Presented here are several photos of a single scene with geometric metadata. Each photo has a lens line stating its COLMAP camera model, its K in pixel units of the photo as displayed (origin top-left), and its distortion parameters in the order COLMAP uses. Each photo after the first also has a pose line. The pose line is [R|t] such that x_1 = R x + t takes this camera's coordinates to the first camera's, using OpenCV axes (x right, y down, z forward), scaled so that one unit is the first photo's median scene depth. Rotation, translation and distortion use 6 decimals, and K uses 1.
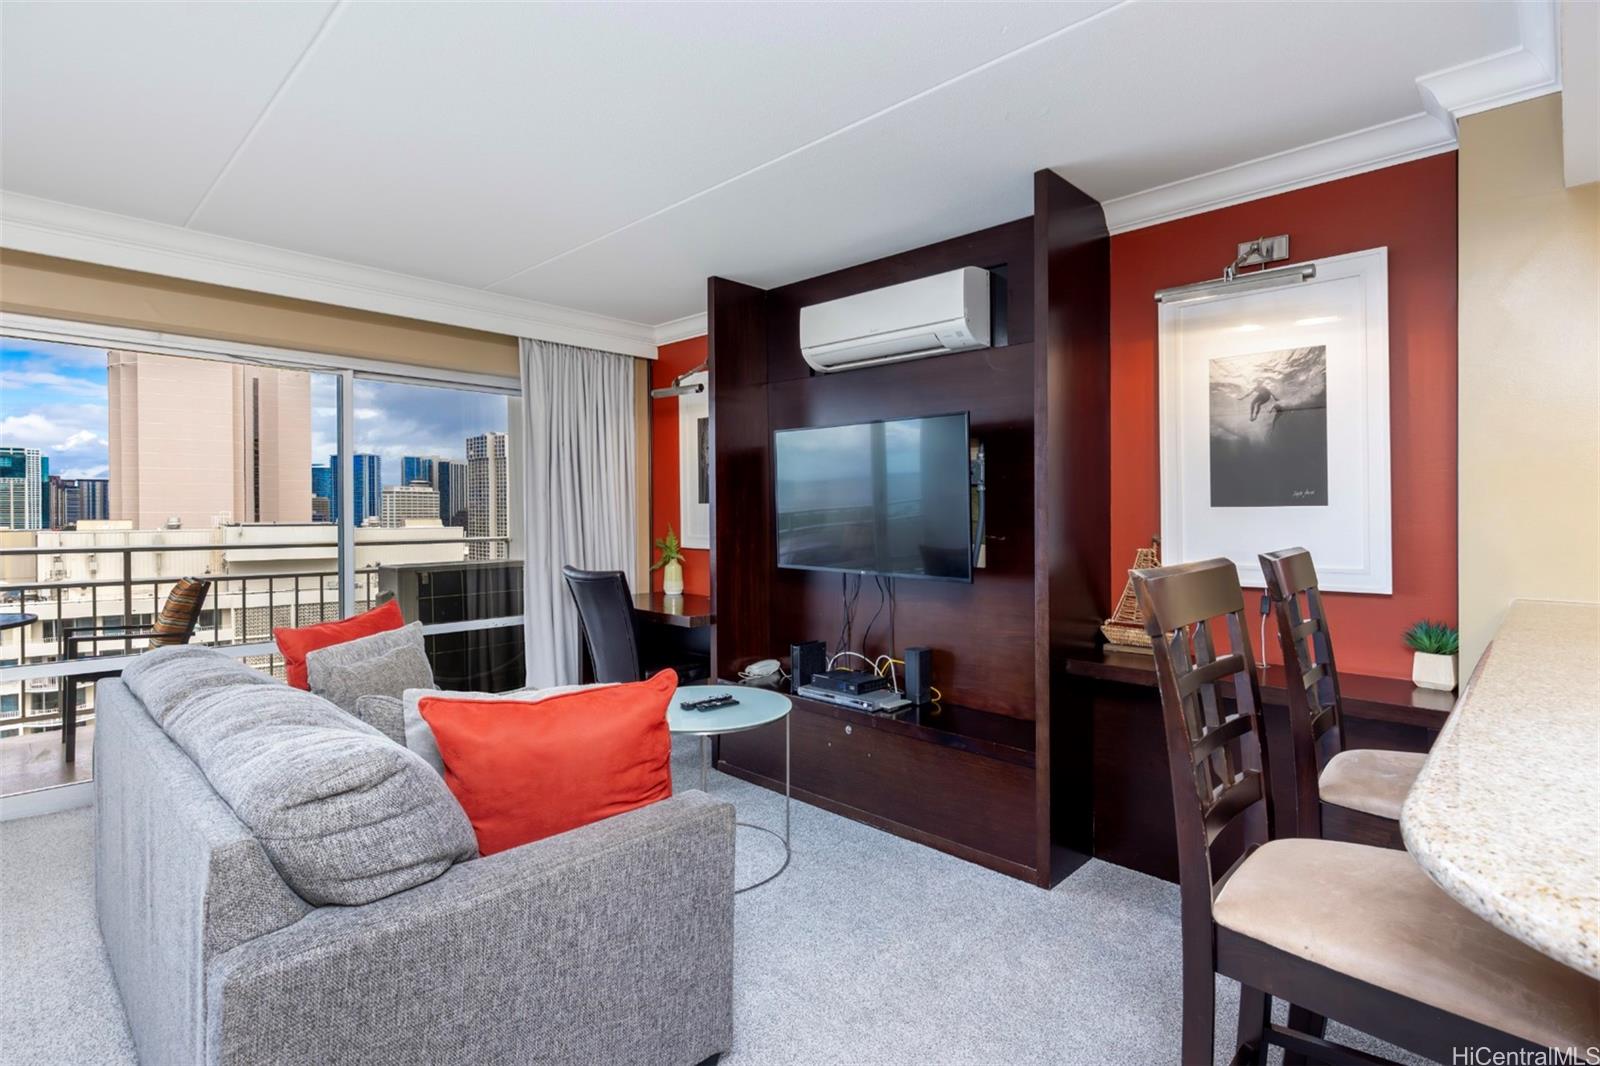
lens RADIAL K [[805.7, 0, 806.1], [0, 805.7, 503.3], [0, 0, 1]] dist [-0.000842, -0.000780]
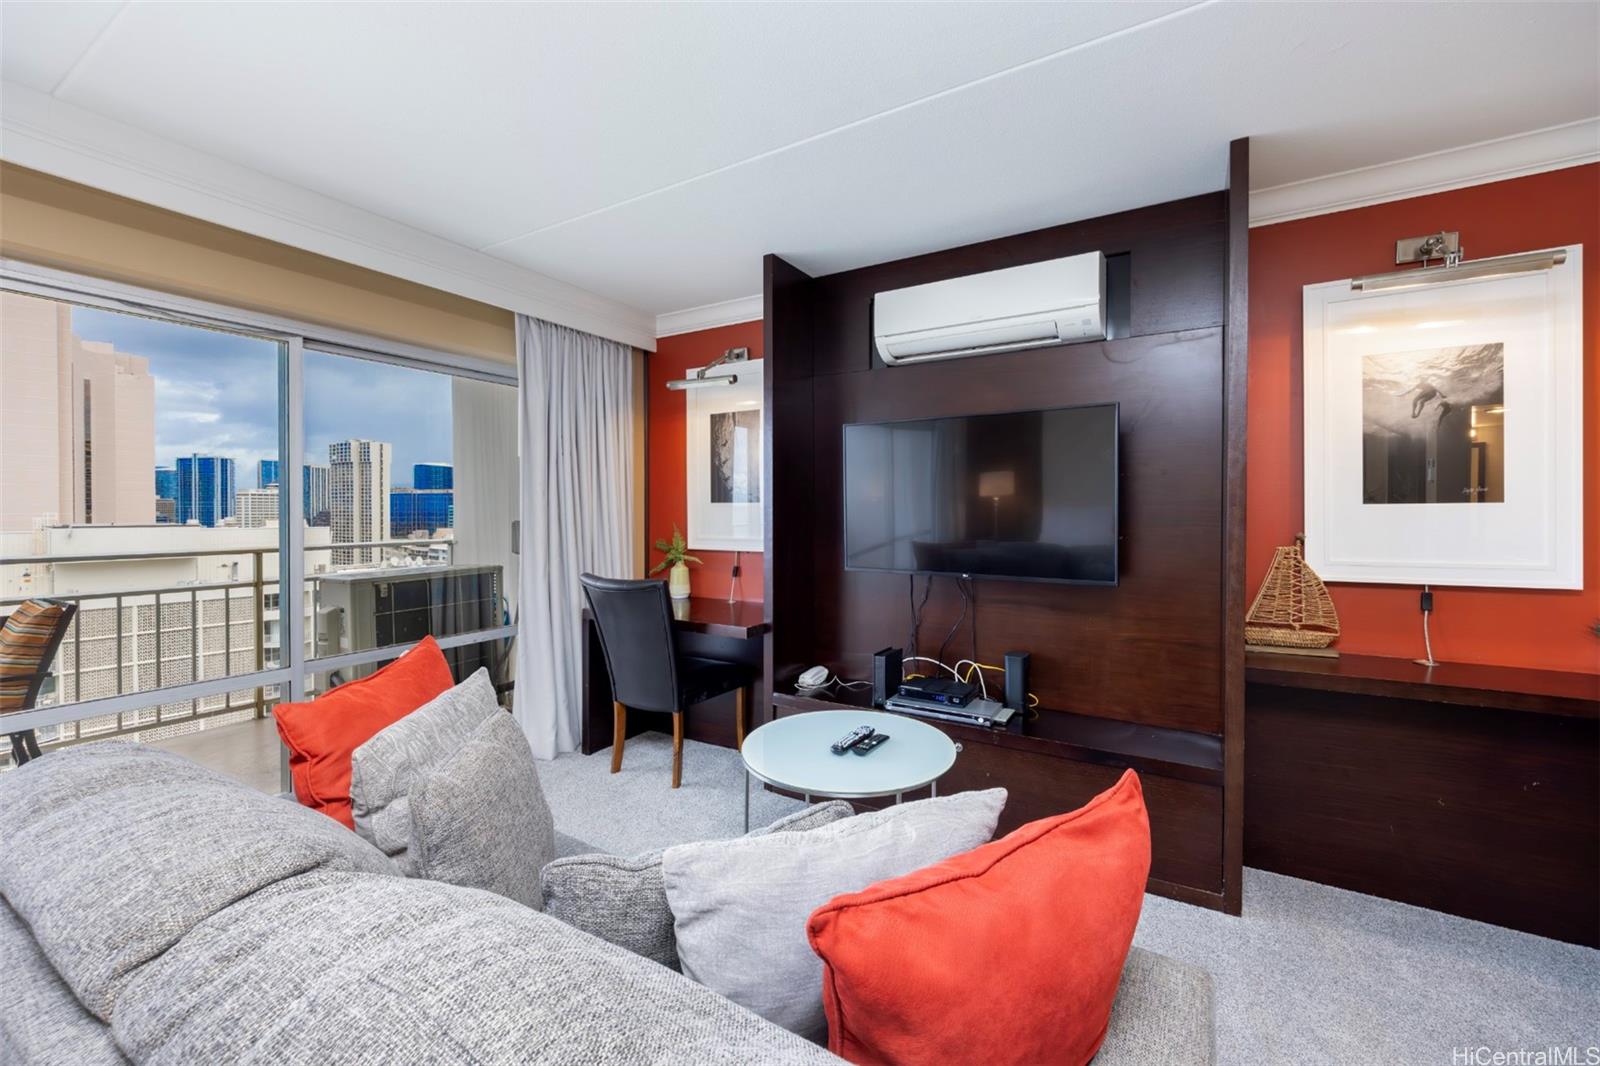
lens RADIAL K [[649.1, 0, 817.1], [0, 649.1, 507.1], [0, 0, 1]] dist [-0.000395, -0.000161]
pose [[0.970128, -0.003713, 0.242564, -0.247022], [0.002334, 0.999979, 0.005974, 0.001094], [-0.242582, -0.005229, 0.970117, 0.275227]]
